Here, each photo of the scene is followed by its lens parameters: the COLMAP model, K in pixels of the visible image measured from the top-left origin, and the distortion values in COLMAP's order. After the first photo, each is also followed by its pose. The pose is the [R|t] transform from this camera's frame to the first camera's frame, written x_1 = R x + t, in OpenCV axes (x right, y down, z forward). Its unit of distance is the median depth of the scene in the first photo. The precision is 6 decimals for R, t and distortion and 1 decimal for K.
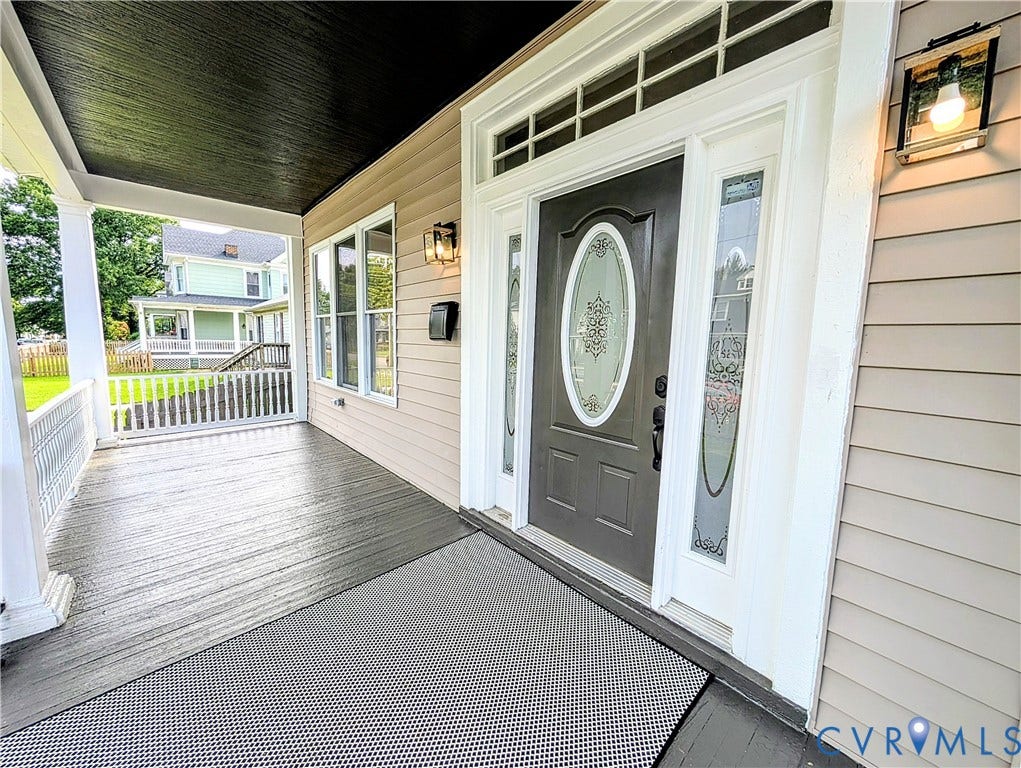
lens RADIAL K [[389.3, 0, 502.3], [0, 389.3, 382.9], [0, 0, 1]] dist [-0.000208, 0.000556]
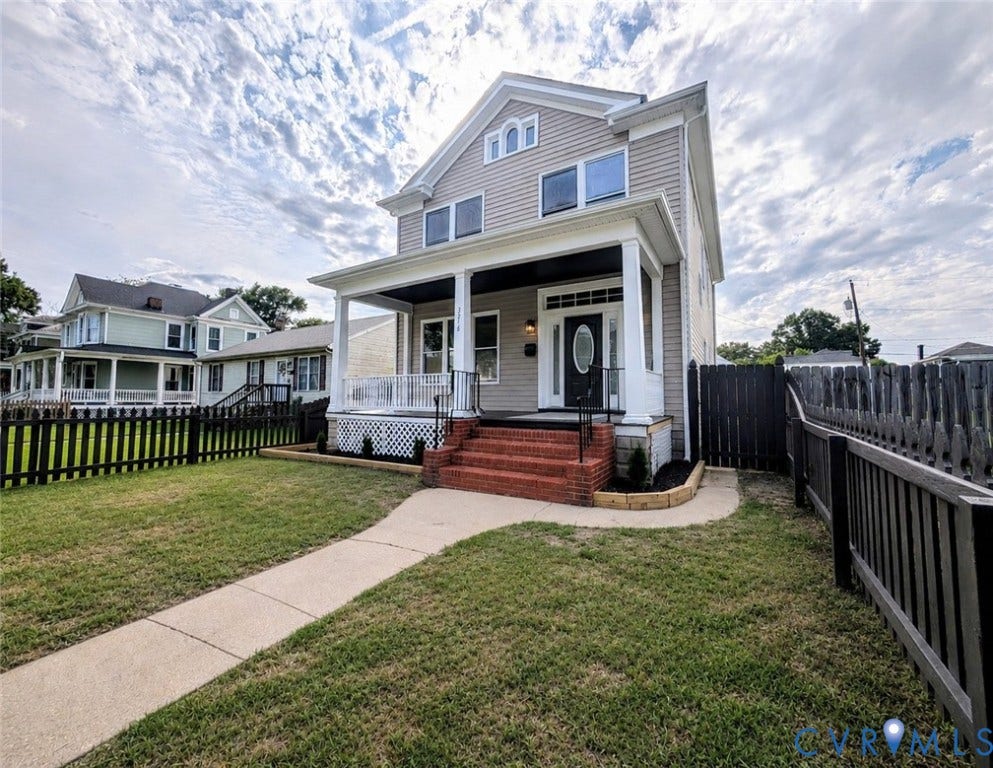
lens RADIAL K [[390.5, 0, 504.0], [0, 390.5, 380.8], [0, 0, 1]] dist [-0.001094, -0.000164]
pose [[0.954706, -0.003893, 0.297527, -1.527978], [0.050515, 0.987520, -0.149170, 0.645928], [-0.293233, 0.157443, 0.942988, -2.216480]]
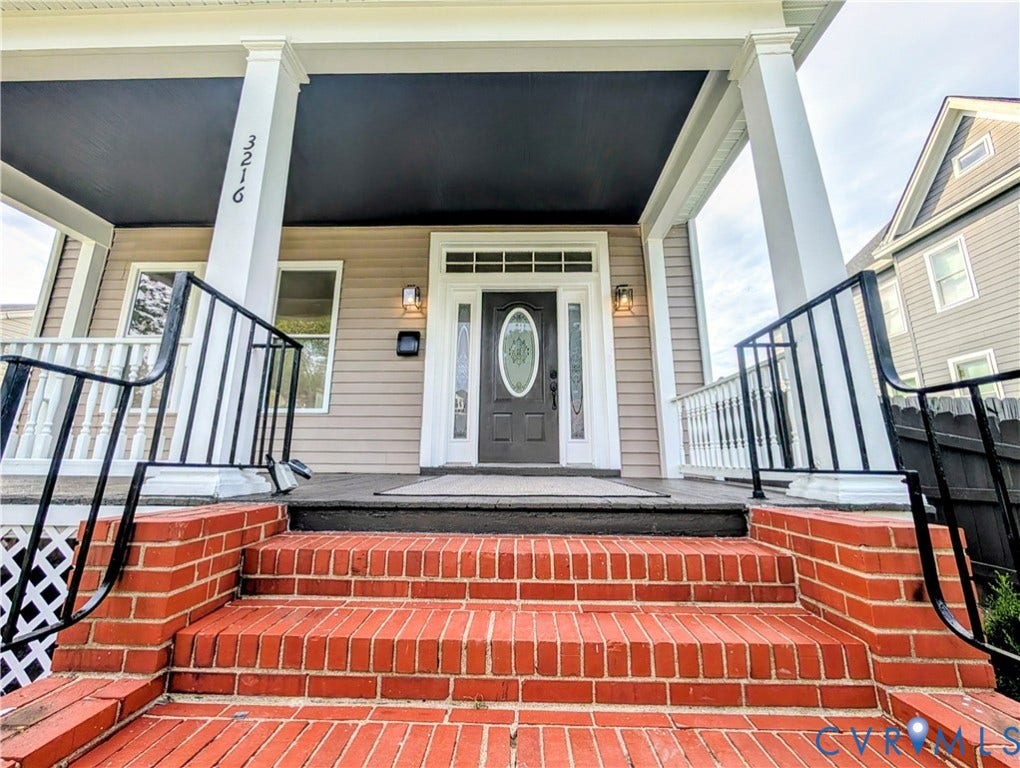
lens RADIAL K [[388.9, 0, 509.6], [0, 388.9, 385.3], [0, 0, 1]] dist [-0.000208, 0.000556]
pose [[0.686756, 0.129544, 0.715251, -1.119558], [0.090778, 0.961003, -0.261215, 0.506285], [-0.721197, 0.244320, 0.648215, -0.268743]]
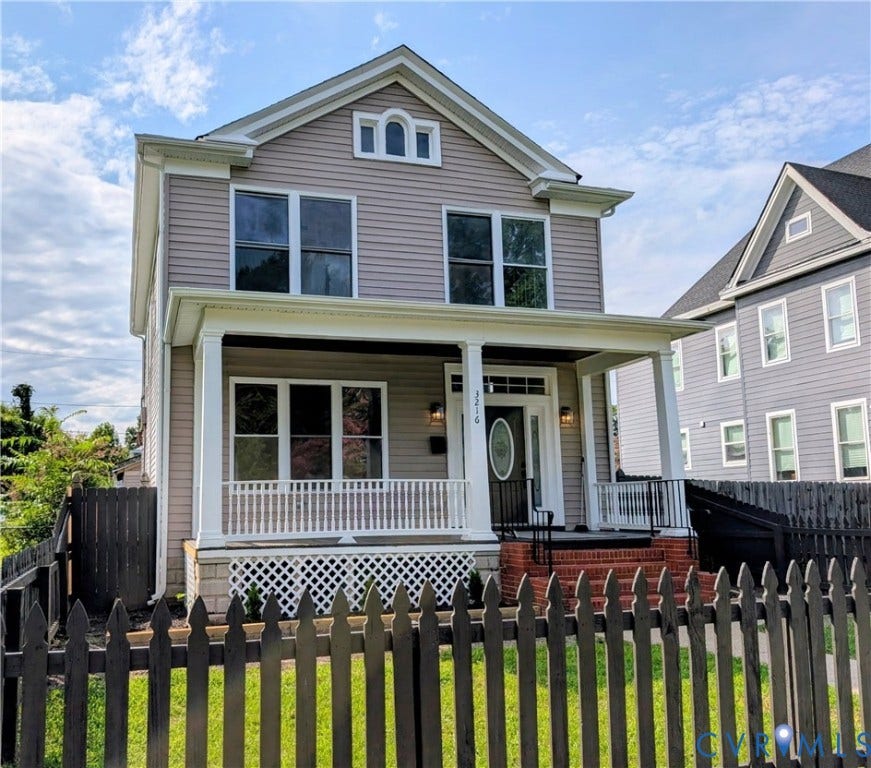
lens RADIAL K [[777.2, 0, 346.6], [0, 777.2, 422.2], [0, 0, 1]] dist [0.033074, -0.037199]
pose [[0.438920, 0.071116, 0.895707, -5.245272], [0.124298, 0.982473, -0.138914, 0.317411], [-0.889887, 0.172307, 0.422387, -0.530946]]
